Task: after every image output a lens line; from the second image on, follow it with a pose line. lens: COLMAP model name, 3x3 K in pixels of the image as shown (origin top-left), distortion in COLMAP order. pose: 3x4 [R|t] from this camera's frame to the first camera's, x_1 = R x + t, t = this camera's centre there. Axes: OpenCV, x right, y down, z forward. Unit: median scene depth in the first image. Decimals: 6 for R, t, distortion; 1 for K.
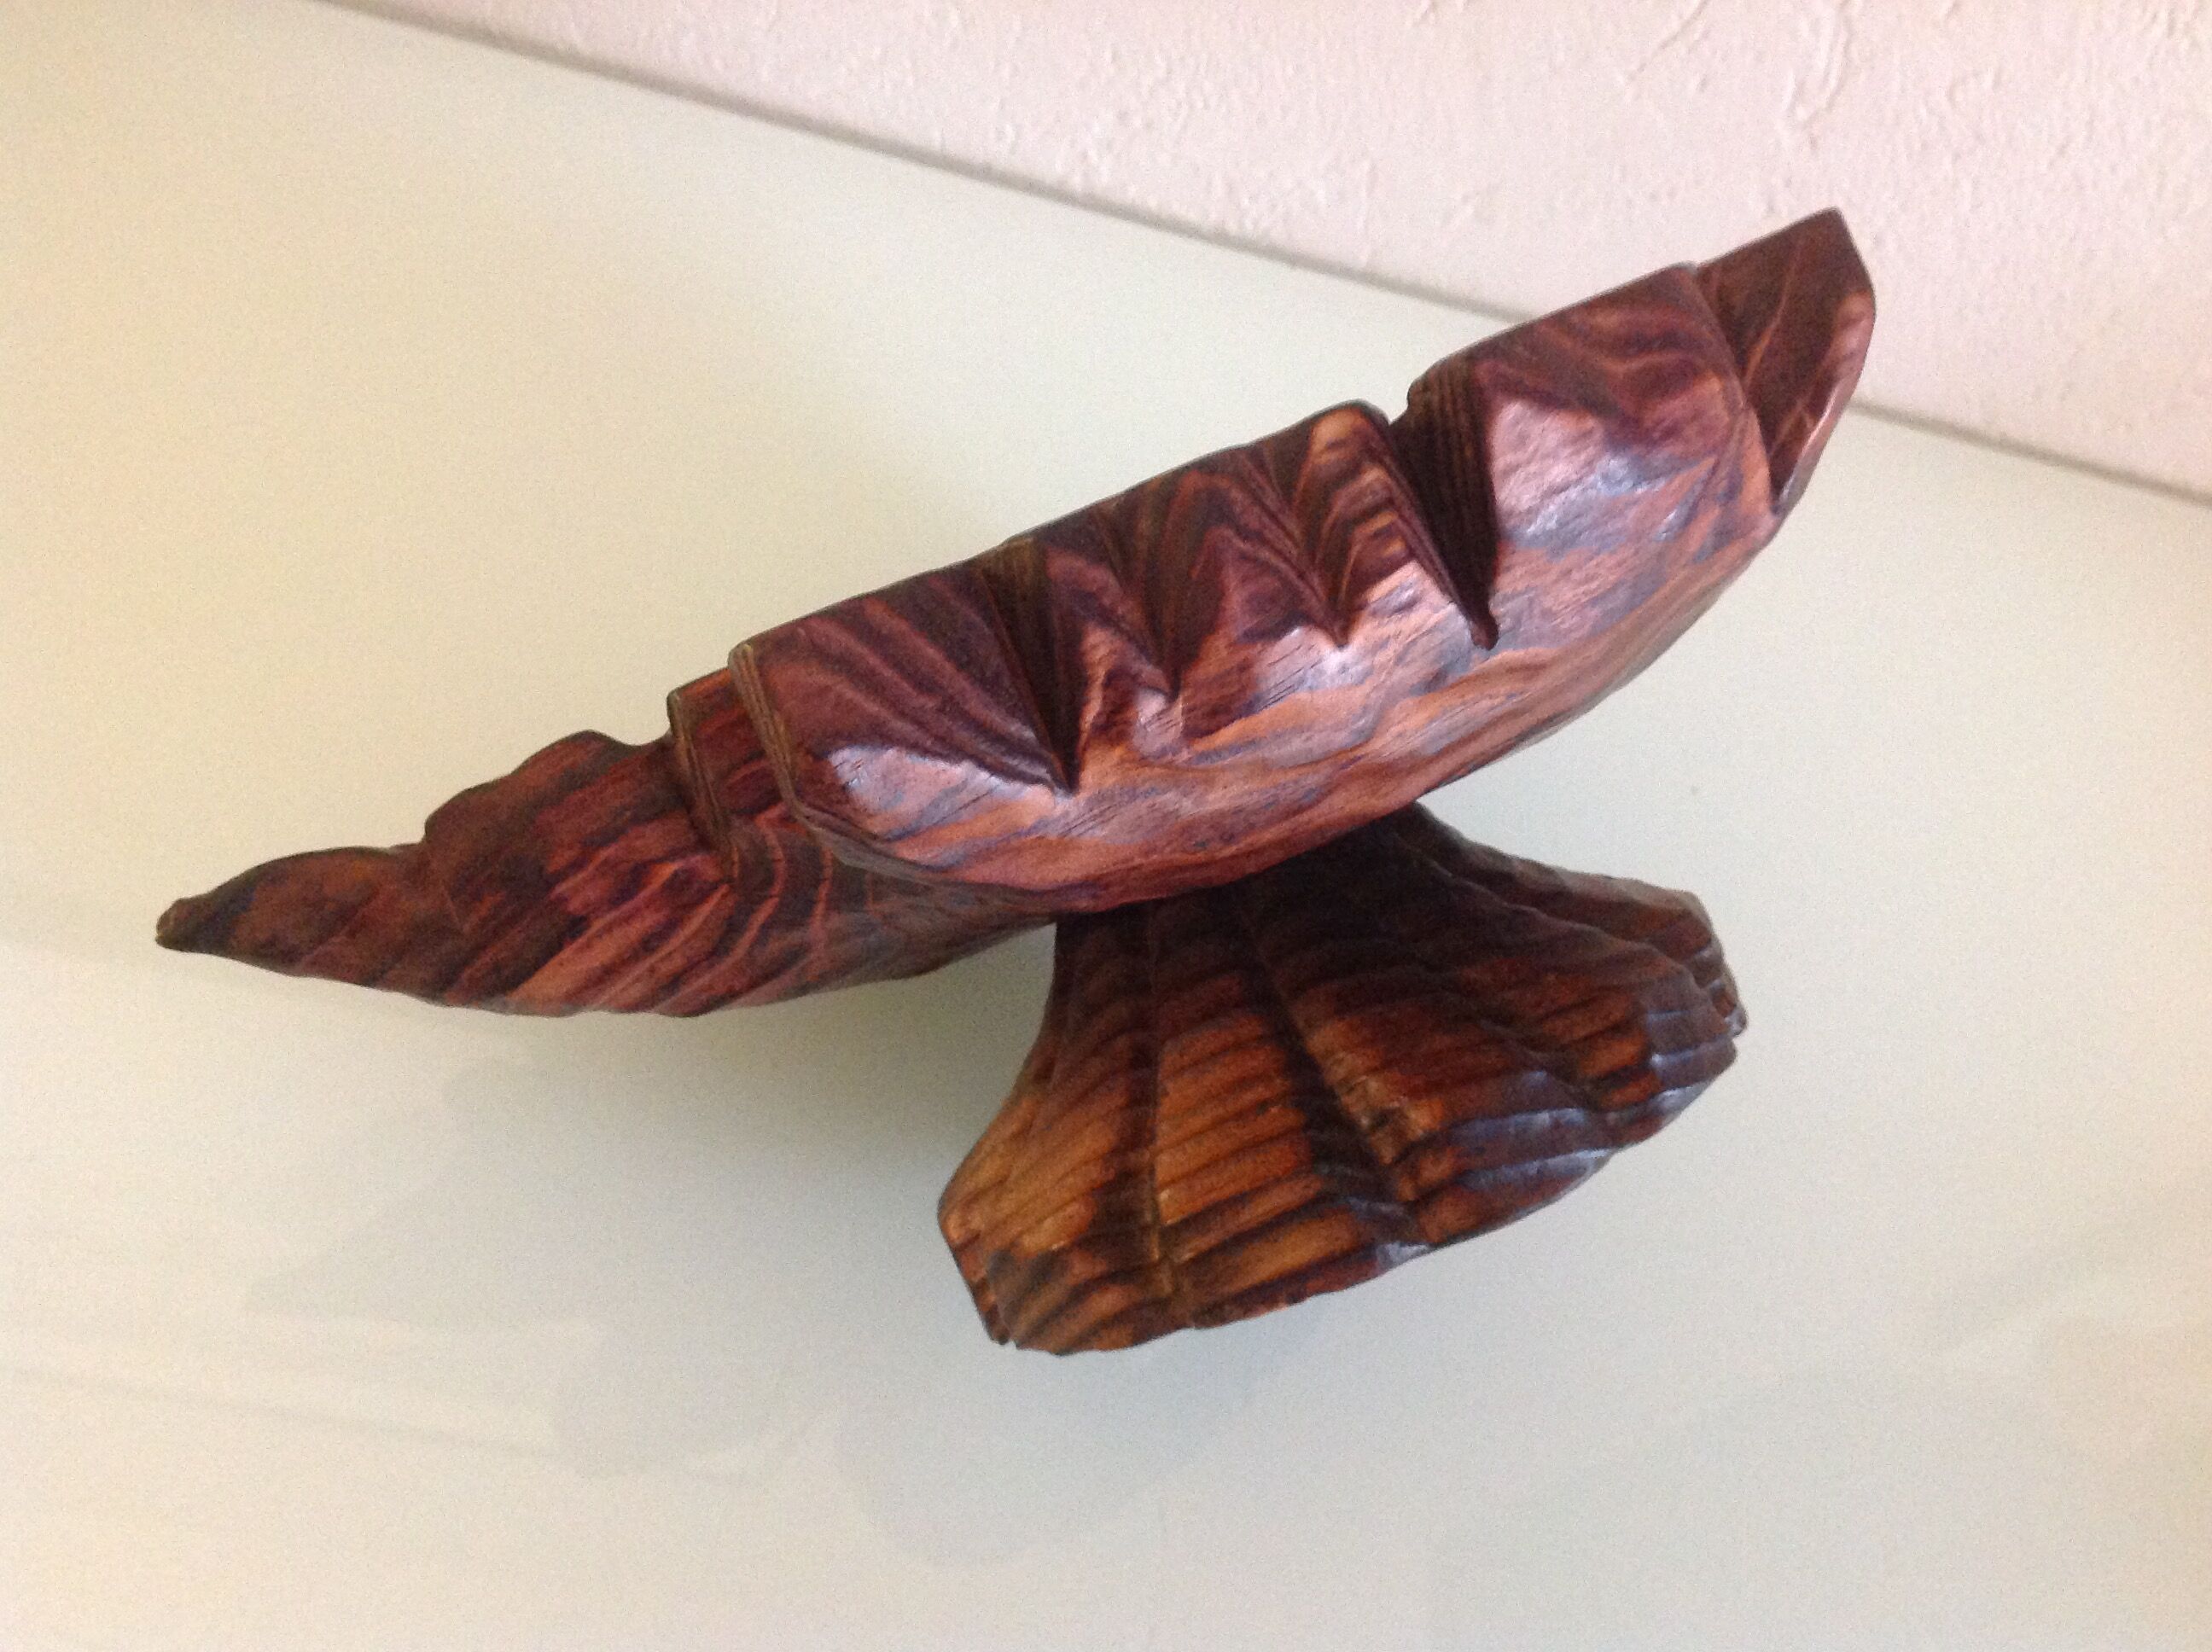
lens RADIAL K [[2180.0, 0, 1108.8], [0, 2180.0, 835.2], [0, 0, 1]] dist [0.137082, -0.354124]
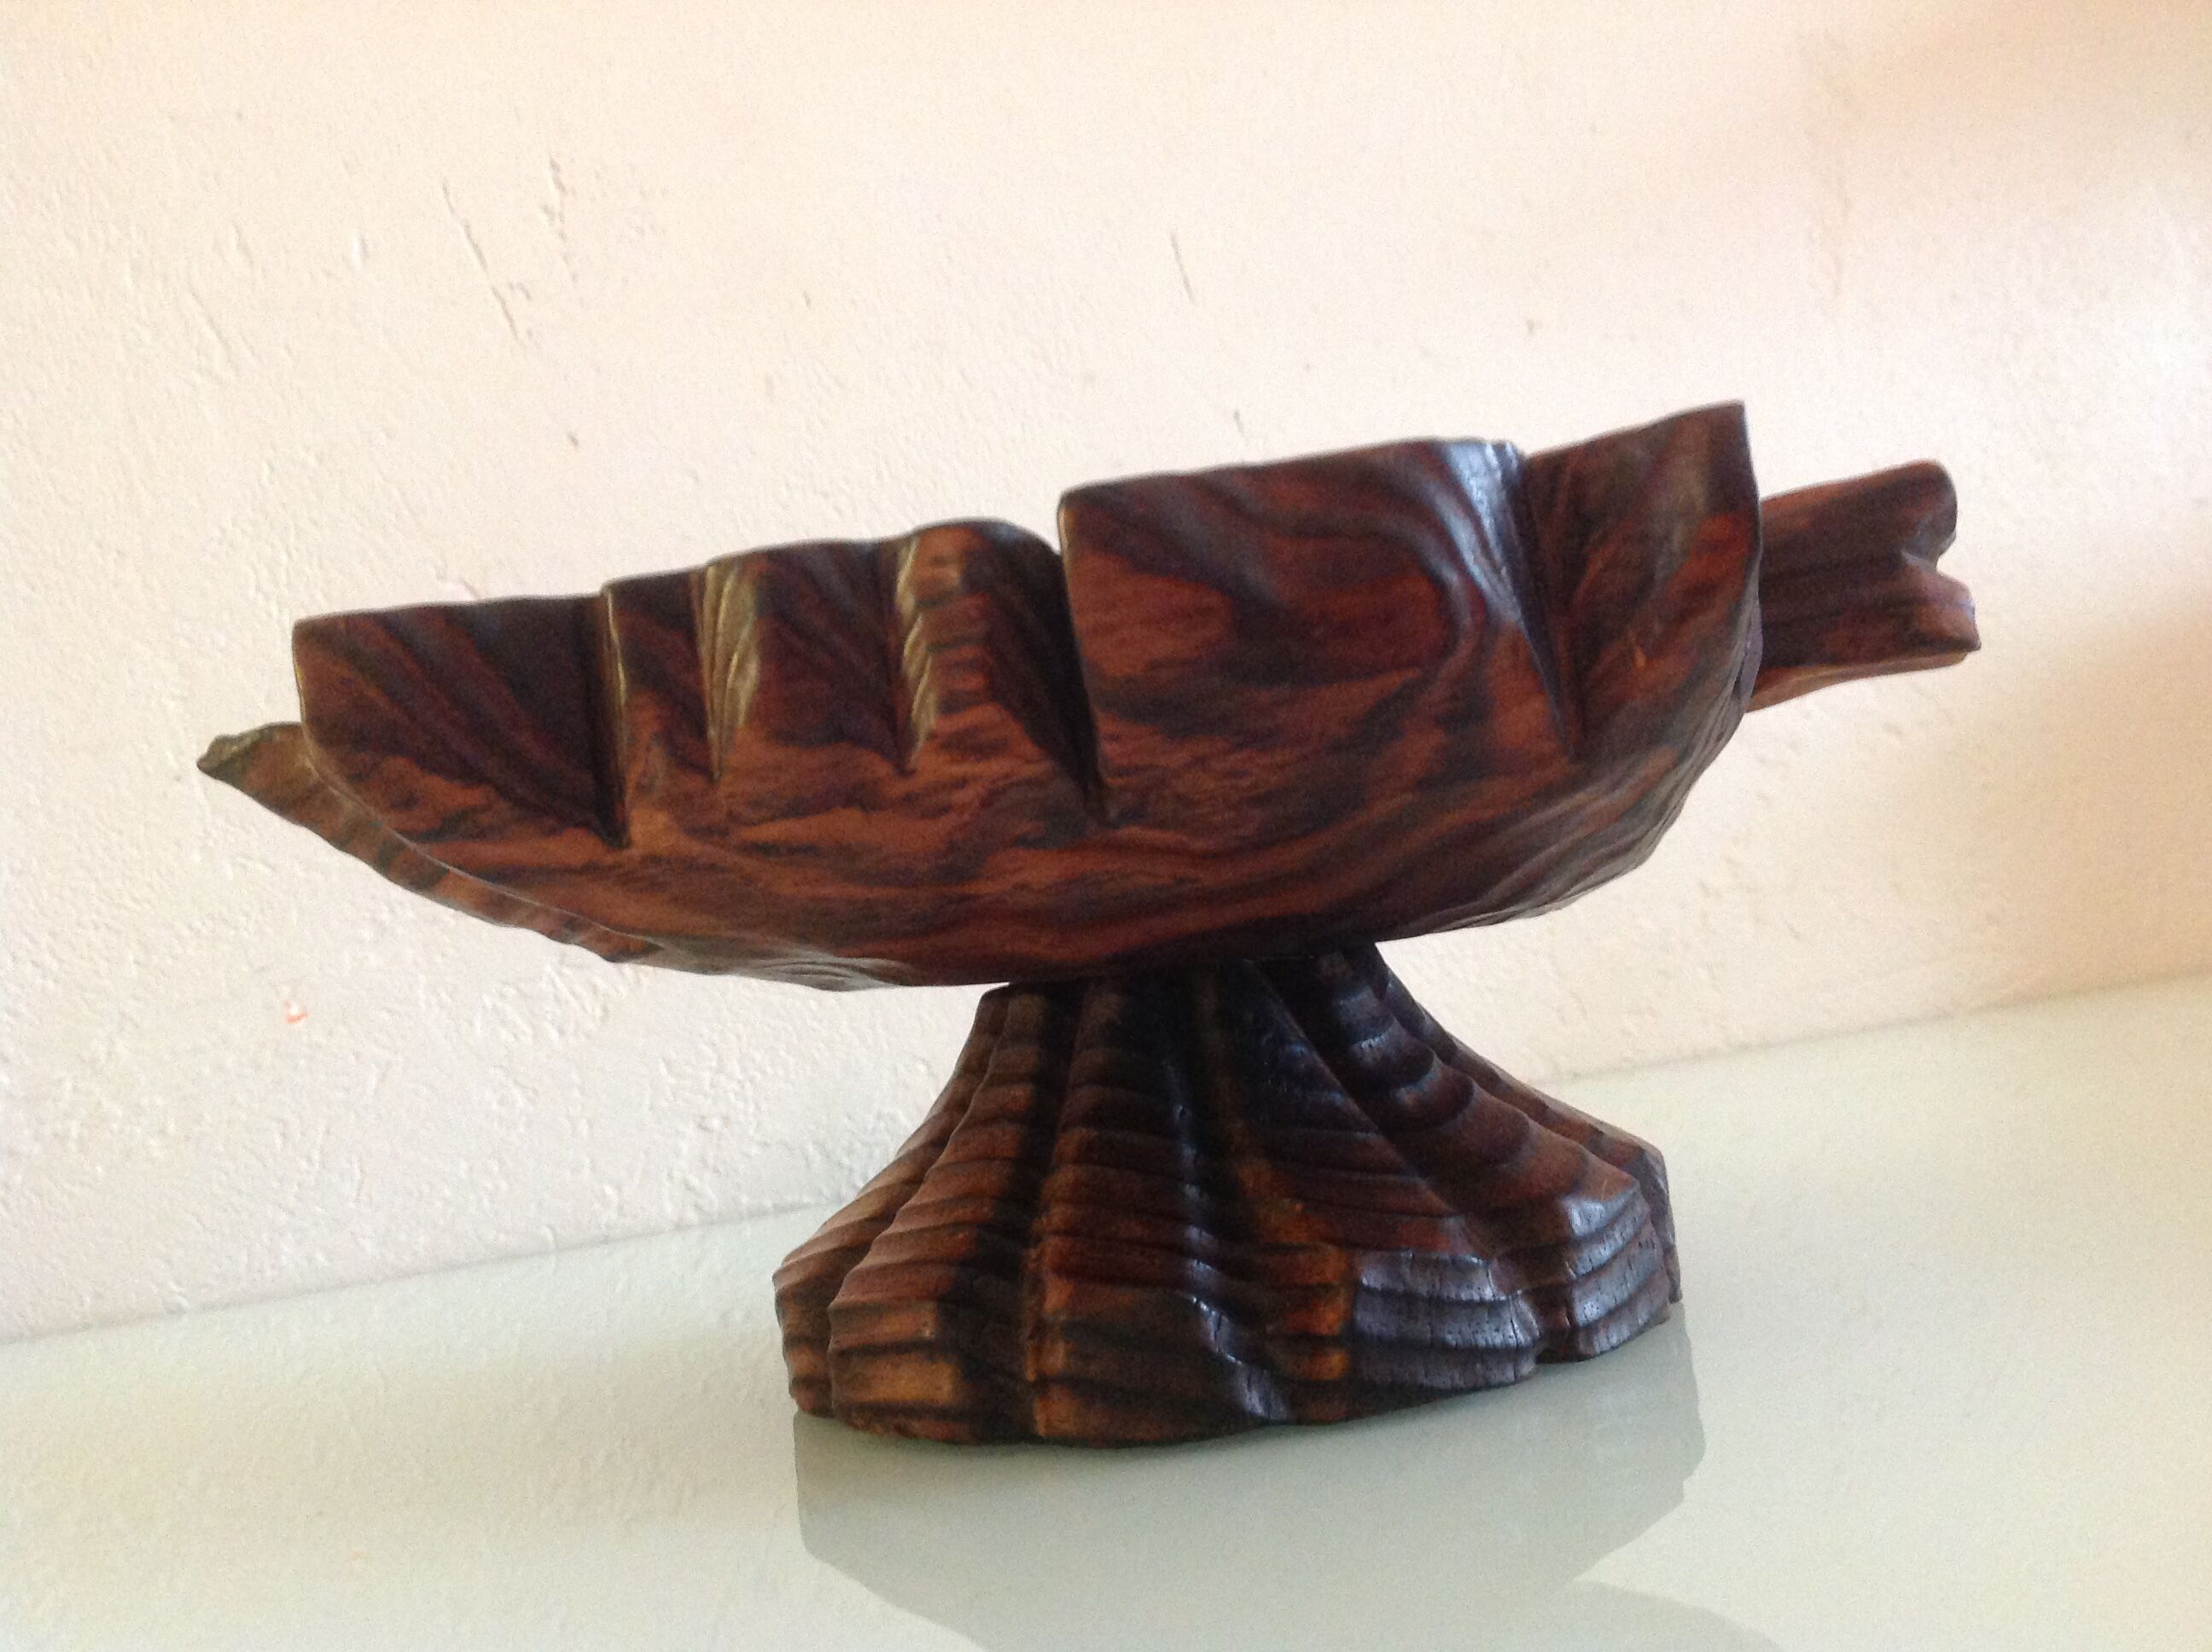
lens RADIAL K [[2180.0, 0, 1108.8], [0, 2180.0, 835.2], [0, 0, 1]] dist [0.137082, -0.354124]
pose [[0.830746, 0.265809, -0.489087, 0.532935], [-0.254245, 0.962810, 0.091417, -0.140141], [0.495197, 0.048404, 0.867431, 0.198535]]
